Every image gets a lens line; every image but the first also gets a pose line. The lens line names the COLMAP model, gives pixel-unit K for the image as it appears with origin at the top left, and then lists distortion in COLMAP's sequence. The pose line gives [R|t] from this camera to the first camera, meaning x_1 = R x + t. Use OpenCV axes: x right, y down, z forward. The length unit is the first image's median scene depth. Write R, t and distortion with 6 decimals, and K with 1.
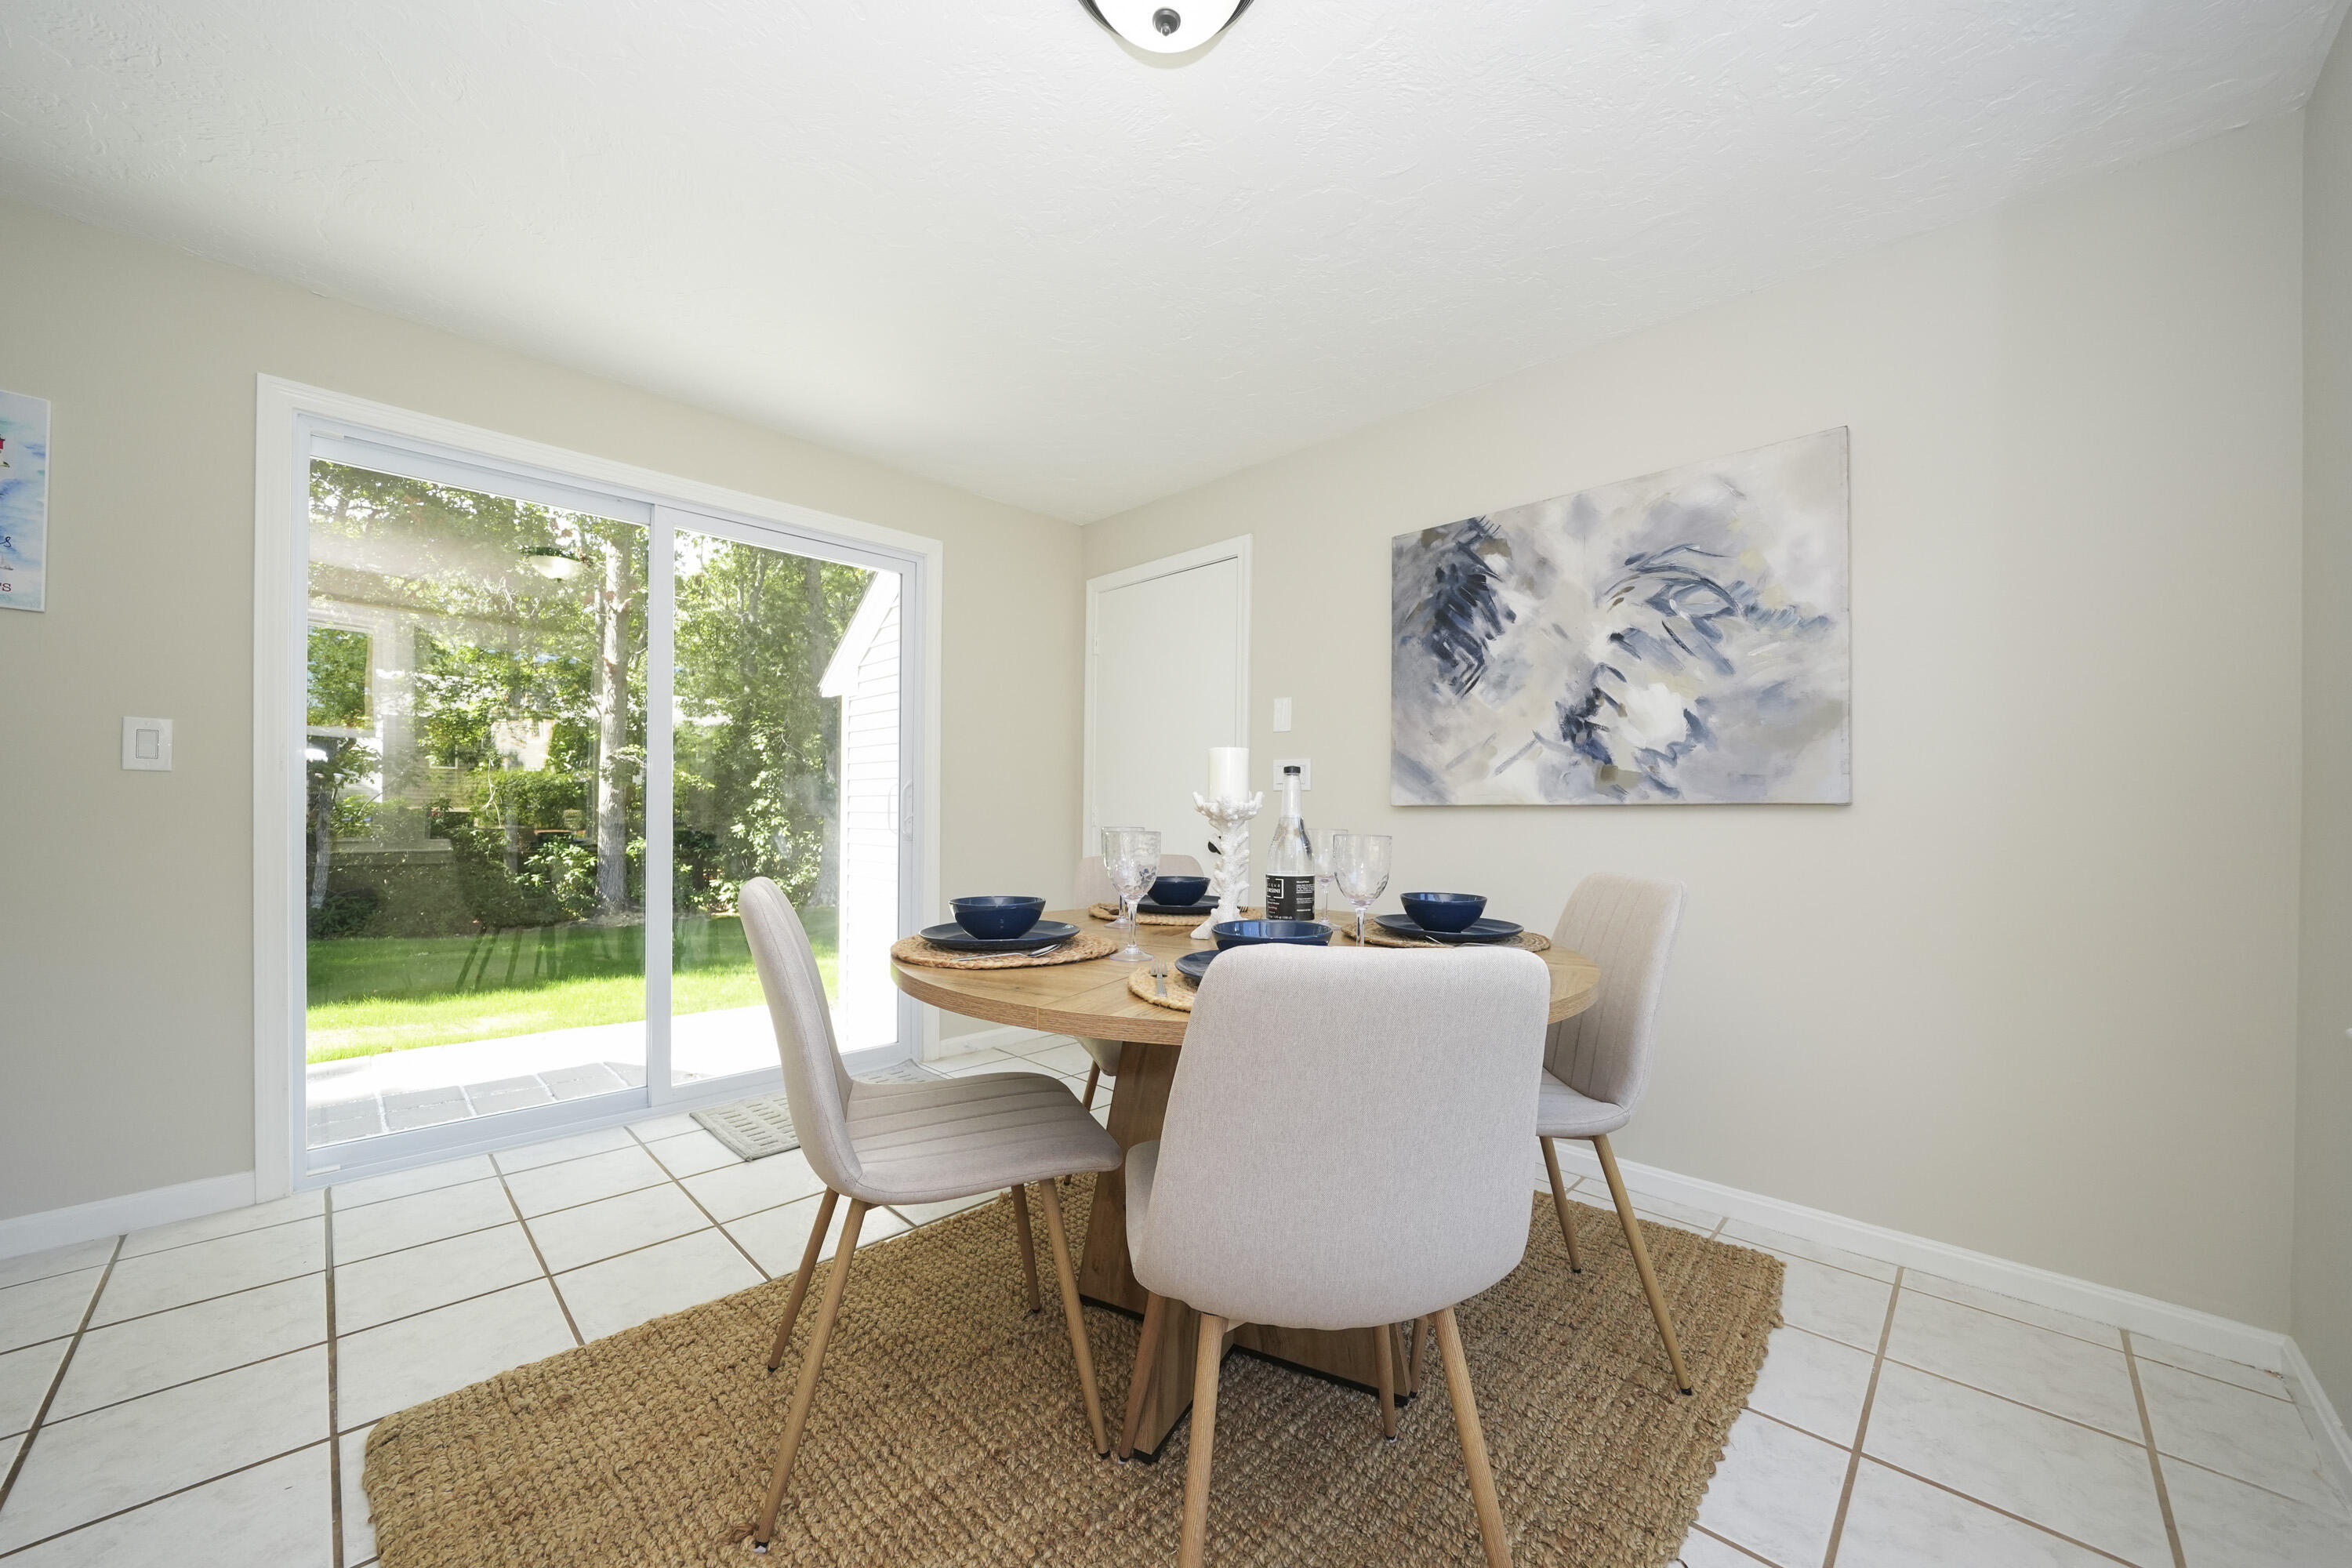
lens RADIAL K [[861.3, 0, 1169.9], [0, 861.3, 804.2], [0, 0, 1]] dist [-0.001738, -0.000076]
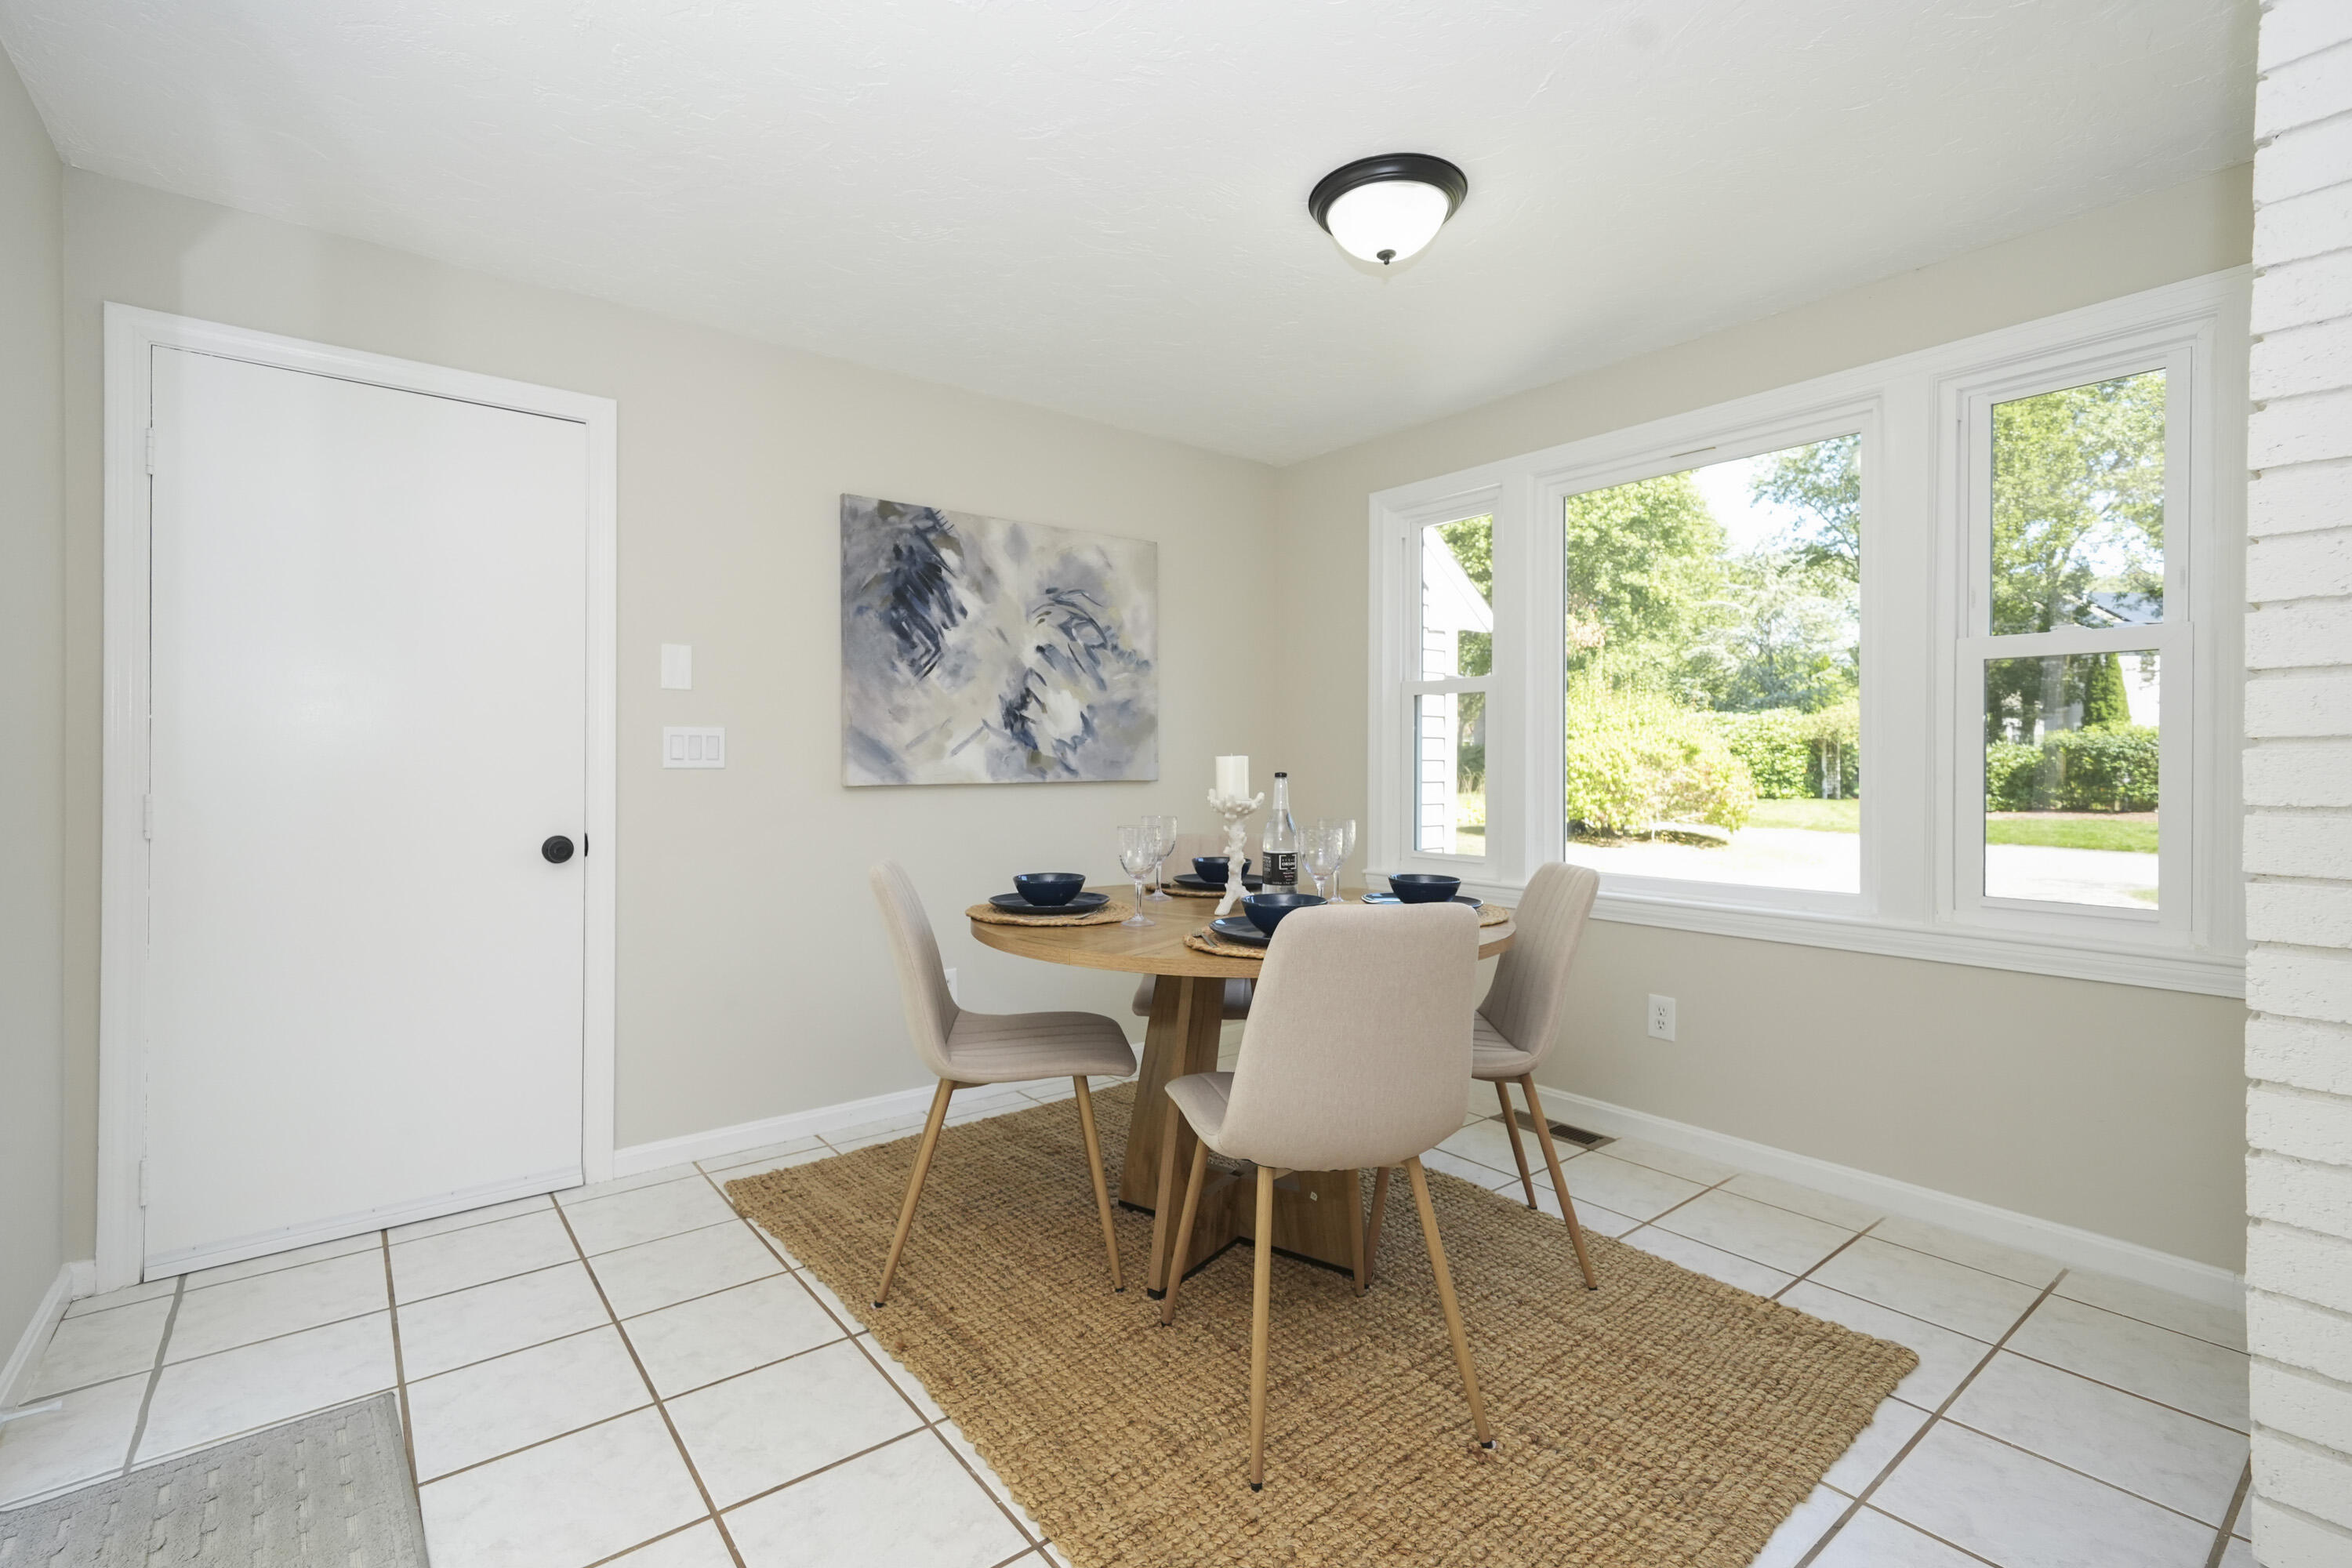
lens RADIAL K [[1063.0, 0, 1180.3], [0, 1063.0, 772.1], [0, 0, 1]] dist [0.001307, -0.000174]
pose [[0.128464, -0.019163, 0.991529, -0.946855], [-0.011330, 0.999720, 0.020789, -0.046950], [-0.991649, -0.013904, 0.128211, 0.567985]]
